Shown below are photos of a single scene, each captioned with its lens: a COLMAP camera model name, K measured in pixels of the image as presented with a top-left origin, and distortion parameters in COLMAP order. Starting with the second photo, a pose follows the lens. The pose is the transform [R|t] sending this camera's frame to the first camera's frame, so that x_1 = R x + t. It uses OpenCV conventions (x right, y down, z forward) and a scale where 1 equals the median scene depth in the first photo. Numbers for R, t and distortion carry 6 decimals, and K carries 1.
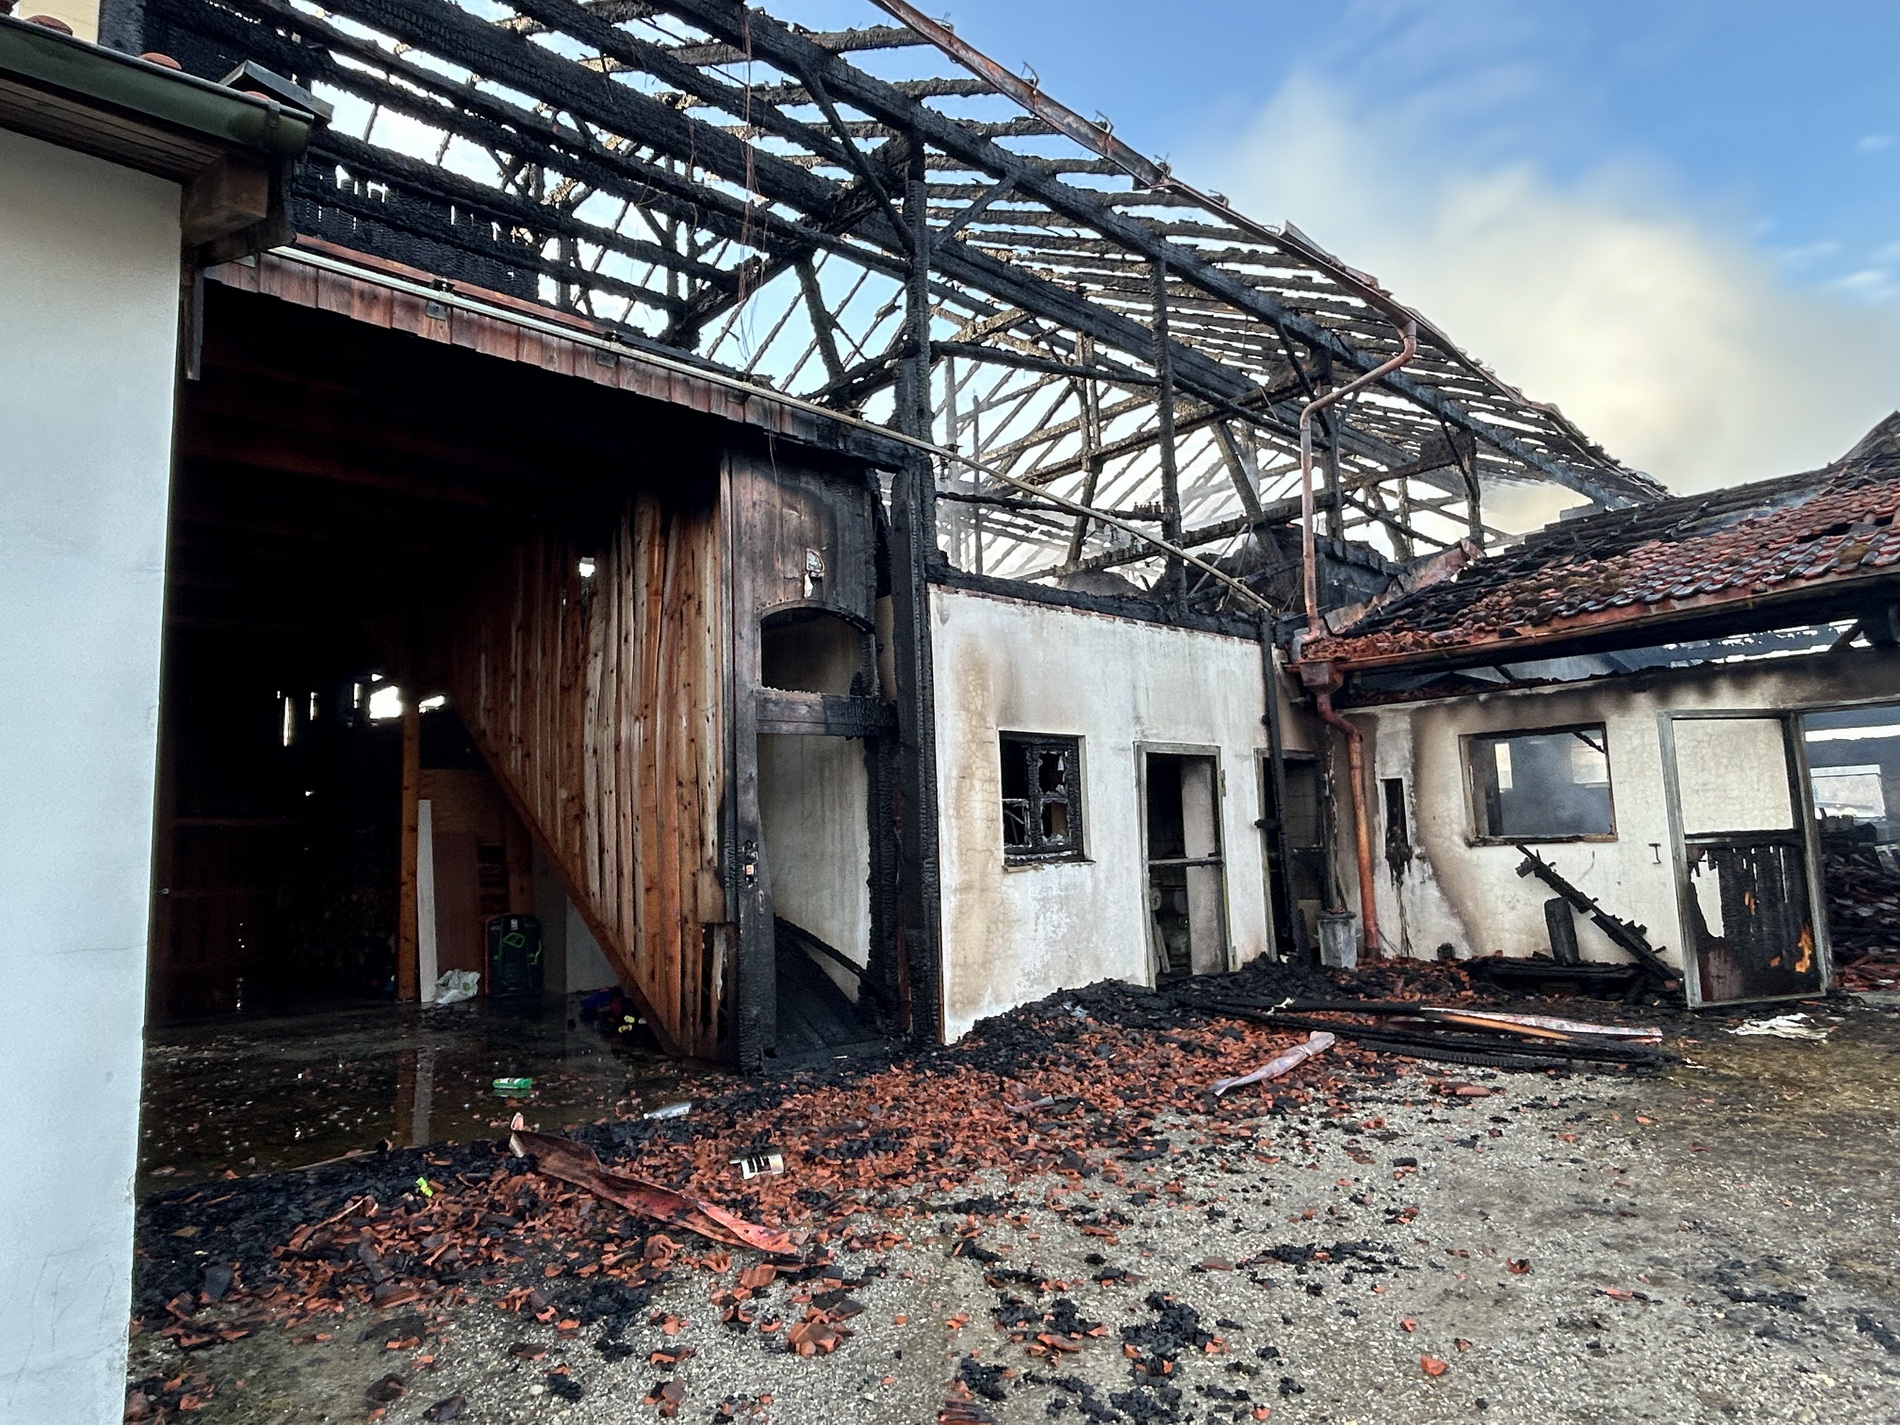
lens RADIAL K [[1150.3, 0, 951.2], [0, 1150.3, 699.9], [0, 0, 1]] dist [-0.001914, -0.003378]
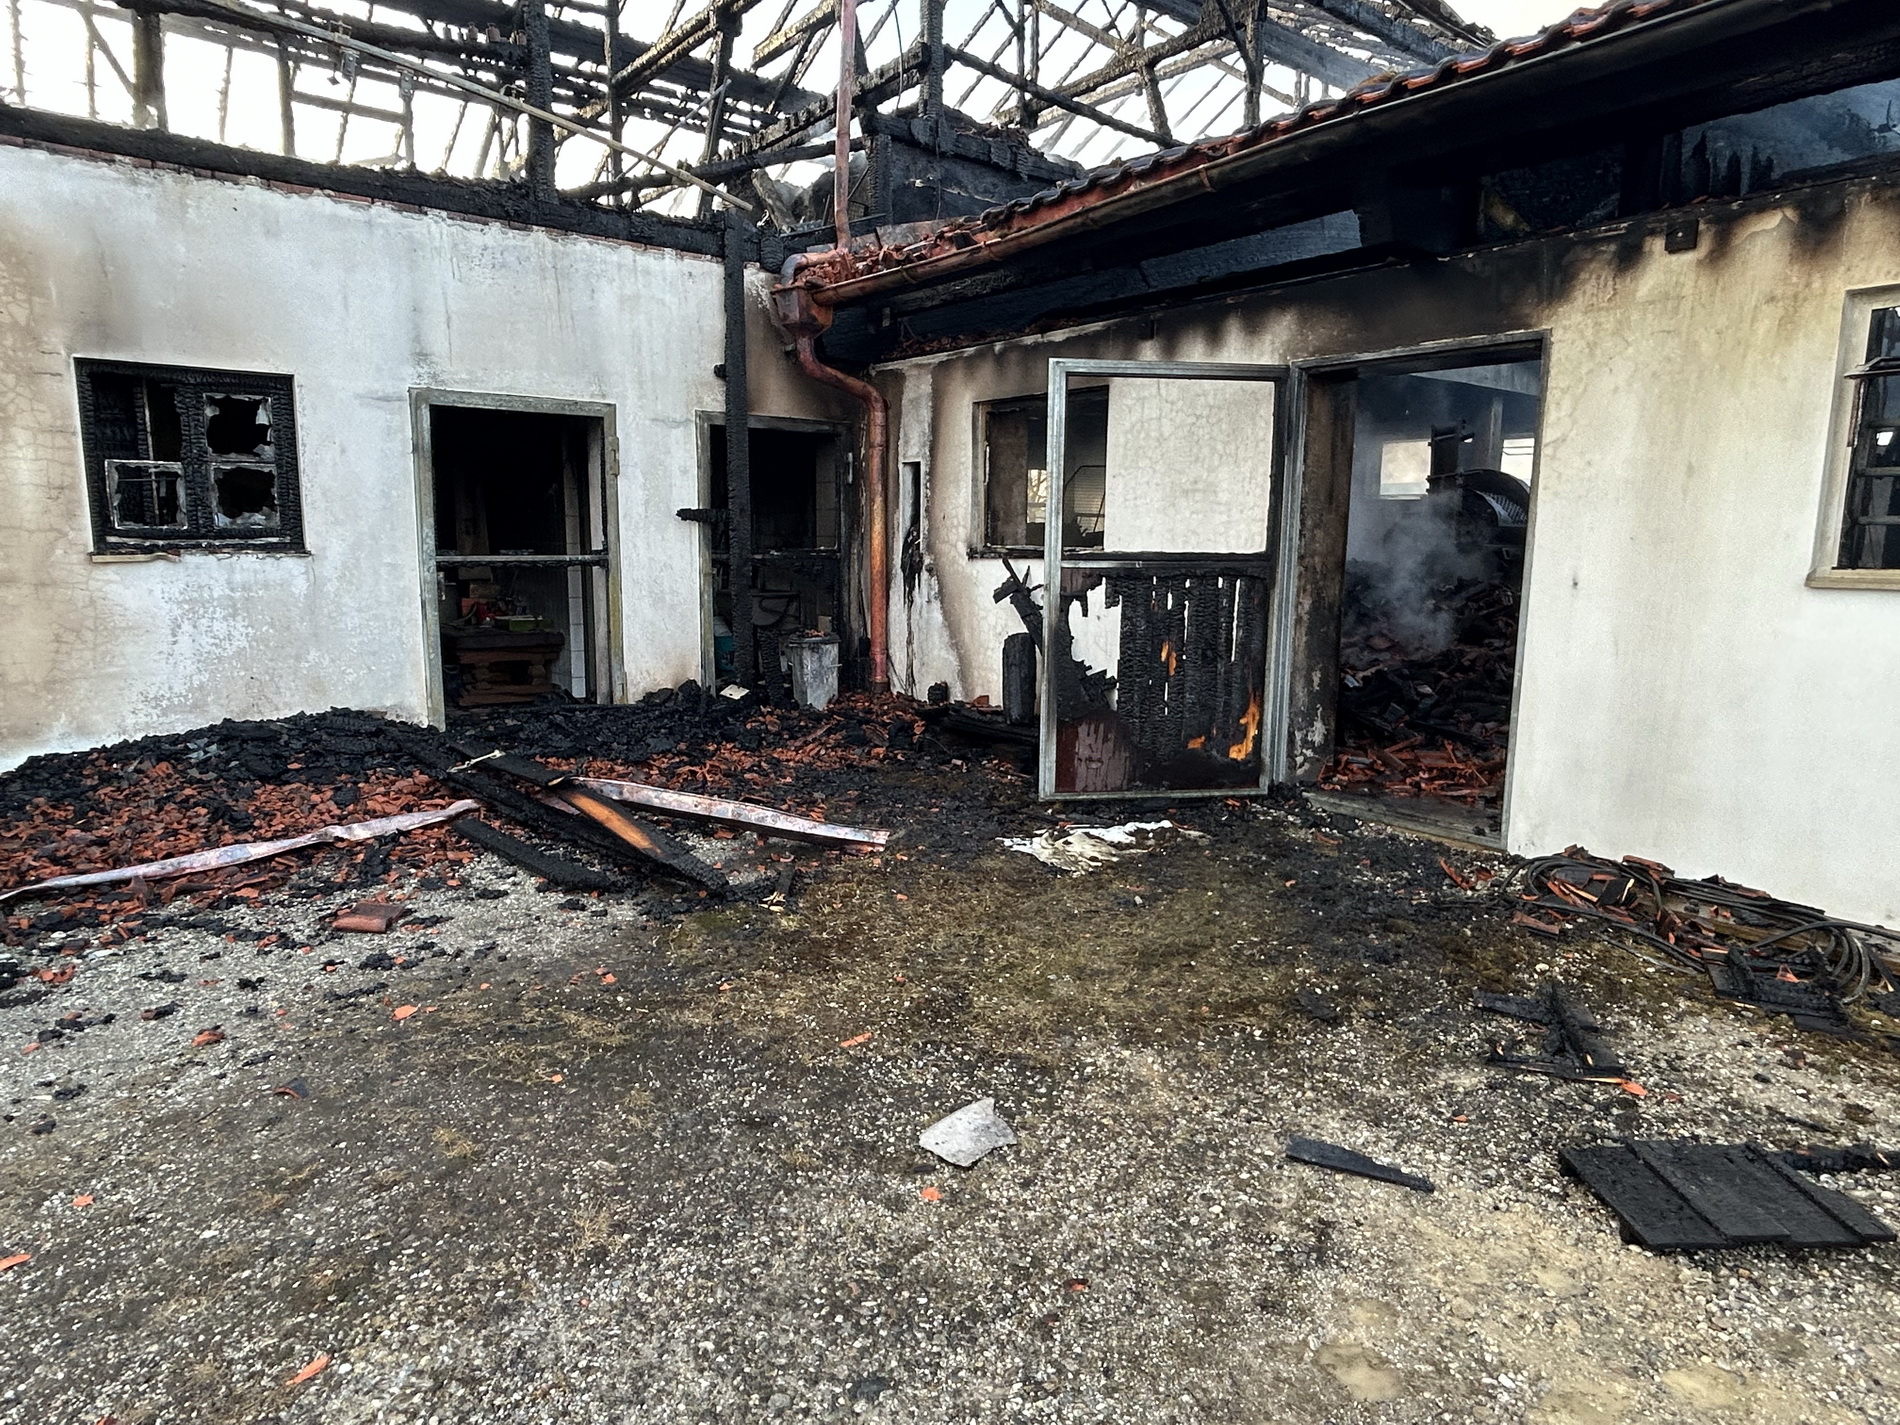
lens RADIAL K [[1148.4, 0, 943.8], [0, 1148.4, 711.4], [0, 0, 1]] dist [0.020045, -0.031798]
pose [[0.994776, 0.057768, -0.084168, 0.503431], [-0.032414, 0.960562, 0.276170, 0.018623], [0.096803, -0.271999, 0.957416, 0.262502]]
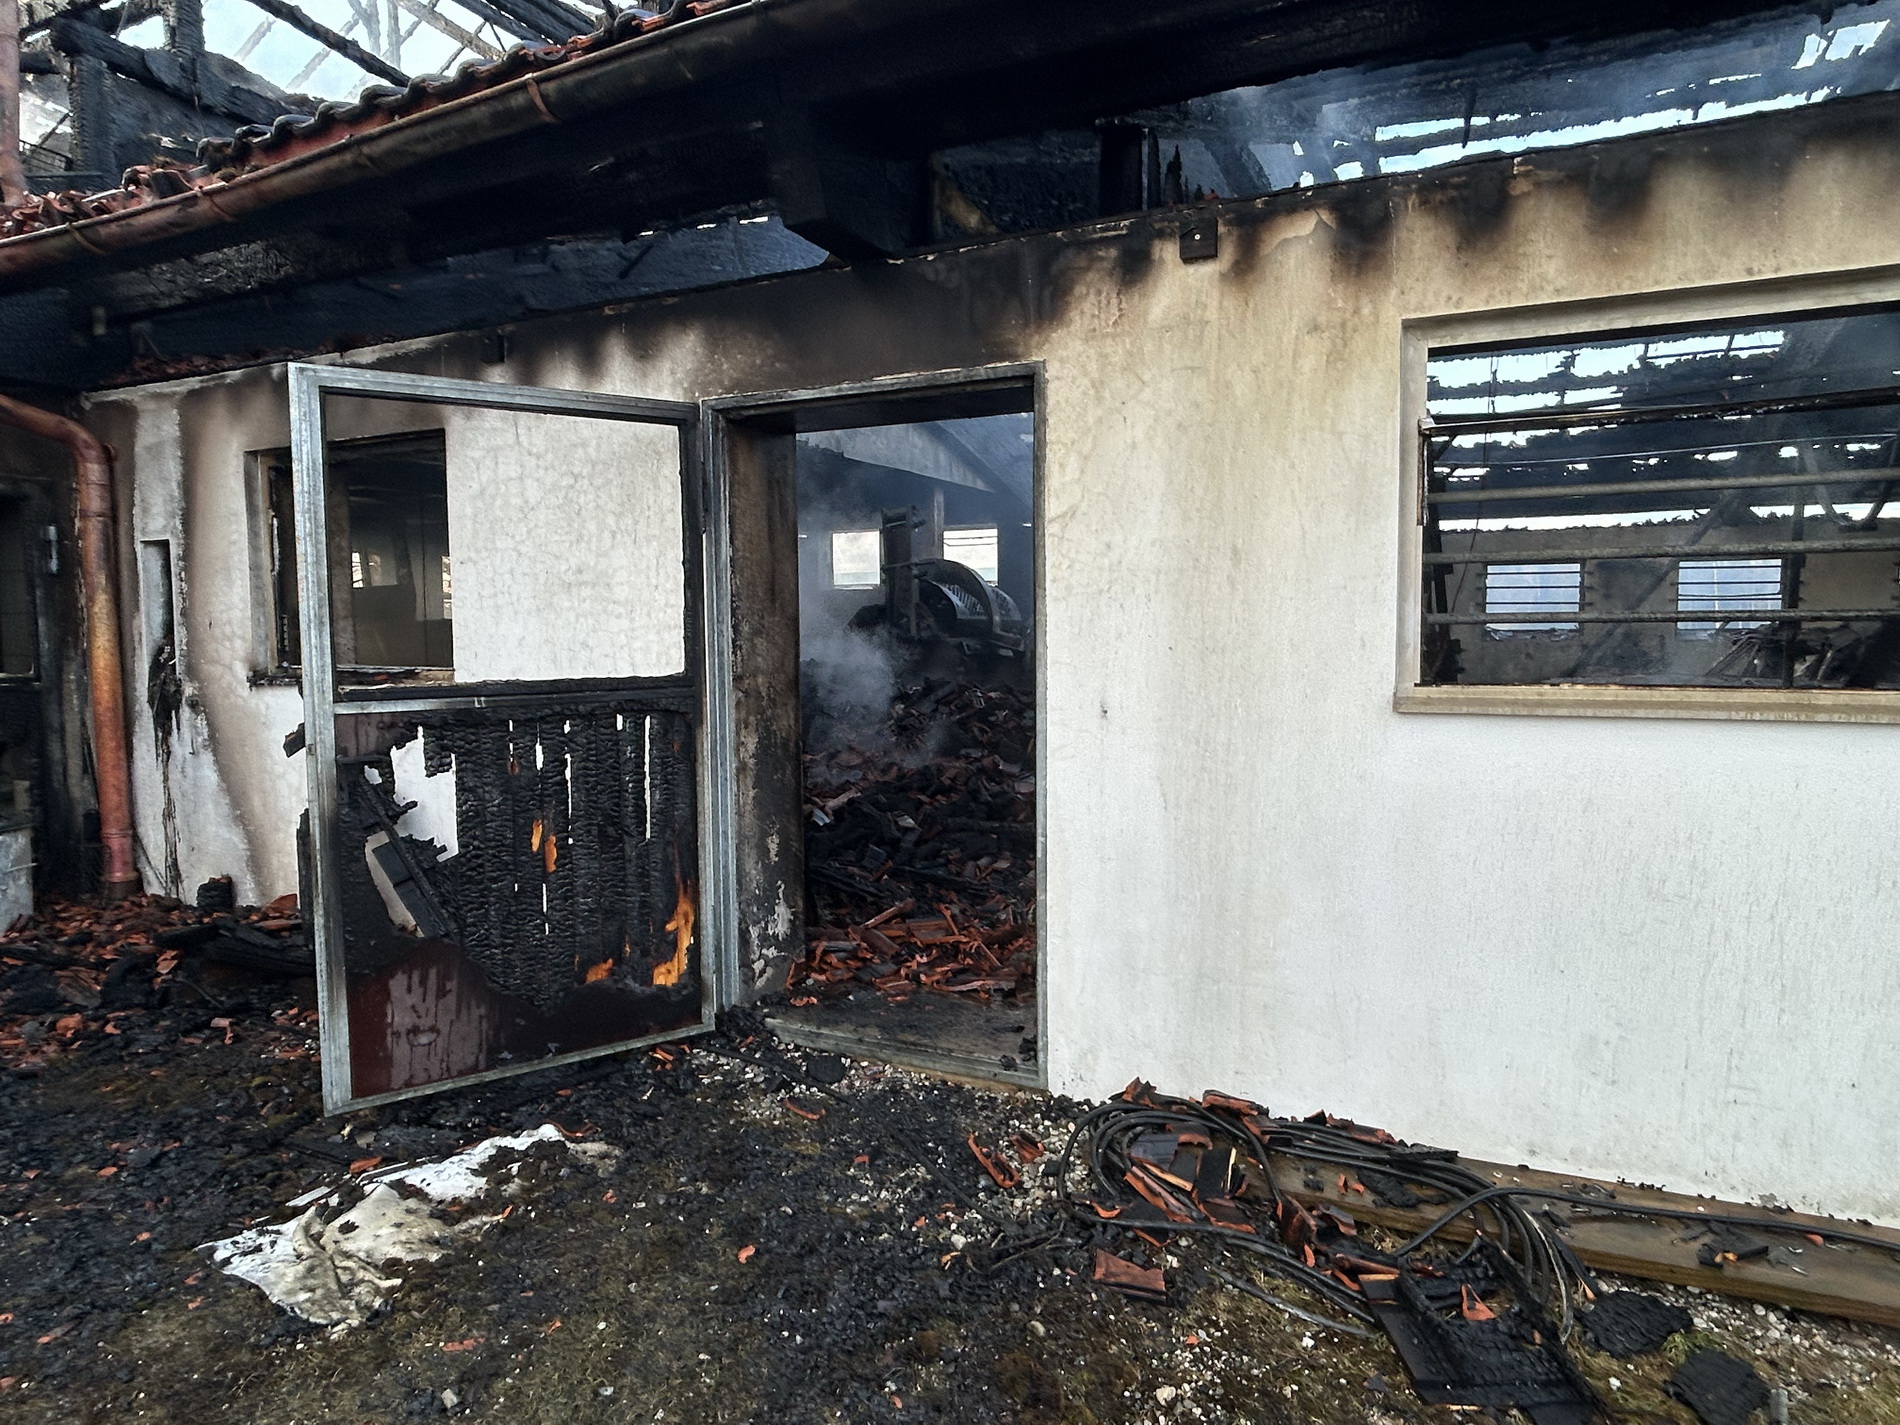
lens RADIAL K [[1150.3, 0, 951.2], [0, 1150.3, 699.9], [0, 0, 1]] dist [-0.001914, -0.003378]
pose [[0.933660, 0.001016, 0.358158, 0.553252], [-0.066294, 0.983207, 0.170029, 0.031910], [-0.351971, -0.182493, 0.918048, 0.452607]]
